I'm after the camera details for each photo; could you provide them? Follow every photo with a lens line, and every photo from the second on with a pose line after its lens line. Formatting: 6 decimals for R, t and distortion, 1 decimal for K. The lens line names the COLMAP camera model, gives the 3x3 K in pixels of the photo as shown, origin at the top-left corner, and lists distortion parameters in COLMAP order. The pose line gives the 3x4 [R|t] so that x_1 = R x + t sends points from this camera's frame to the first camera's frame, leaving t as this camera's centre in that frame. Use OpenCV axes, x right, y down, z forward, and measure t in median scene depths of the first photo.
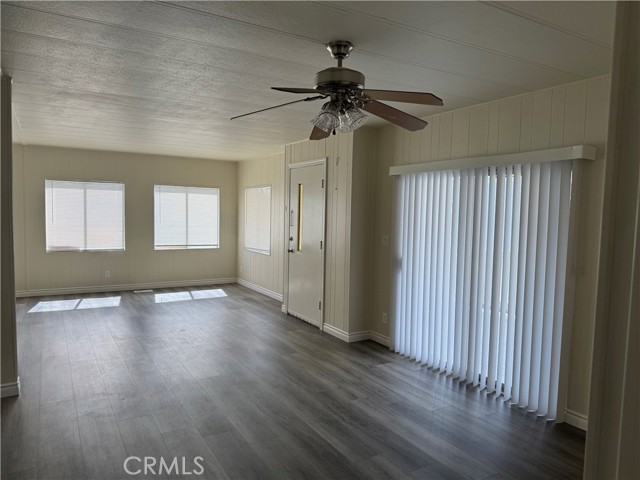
lens RADIAL K [[454.0, 0, 320.3], [0, 454.0, 238.1], [0, 0, 1]] dist [0.095853, -0.120479]
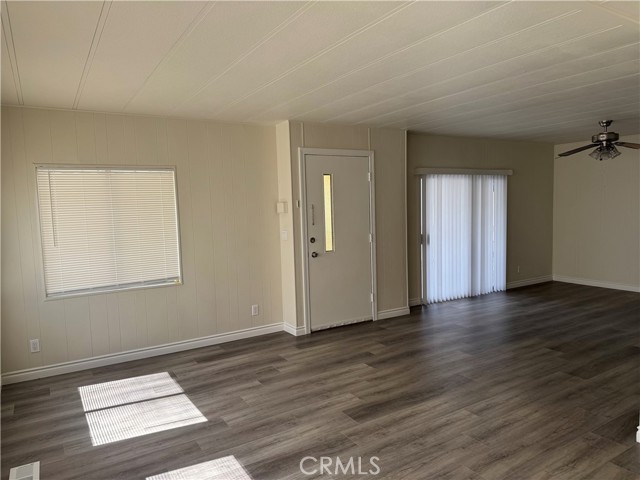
lens RADIAL K [[454.0, 0, 320.3], [0, 454.0, 238.1], [0, 0, 1]] dist [0.095853, -0.120479]
pose [[-0.016033, -0.087104, 0.996070, -1.261736], [0.095108, 0.991548, 0.088239, -0.104734], [-0.995338, 0.096149, -0.007613, 1.411483]]
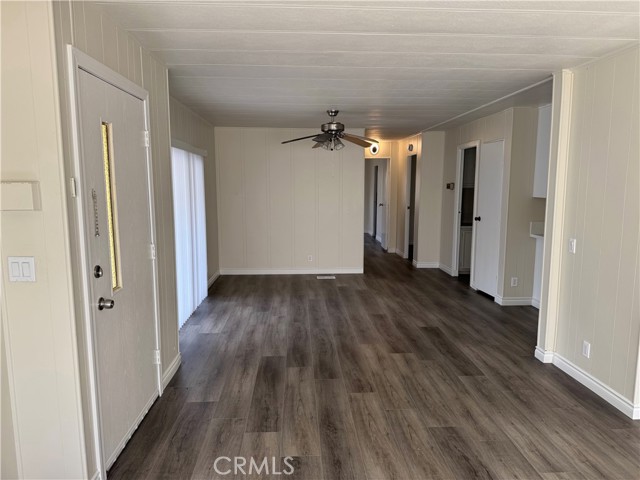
lens RADIAL K [[452.0, 0, 323.6], [0, 452.0, 239.0], [0, 0, 1]] dist [0.149462, -0.208267]
pose [[-0.888079, -0.070363, 0.454274, -0.551489], [0.018327, 0.982011, 0.187932, -0.126381], [-0.459325, 0.175224, -0.870814, 1.753348]]
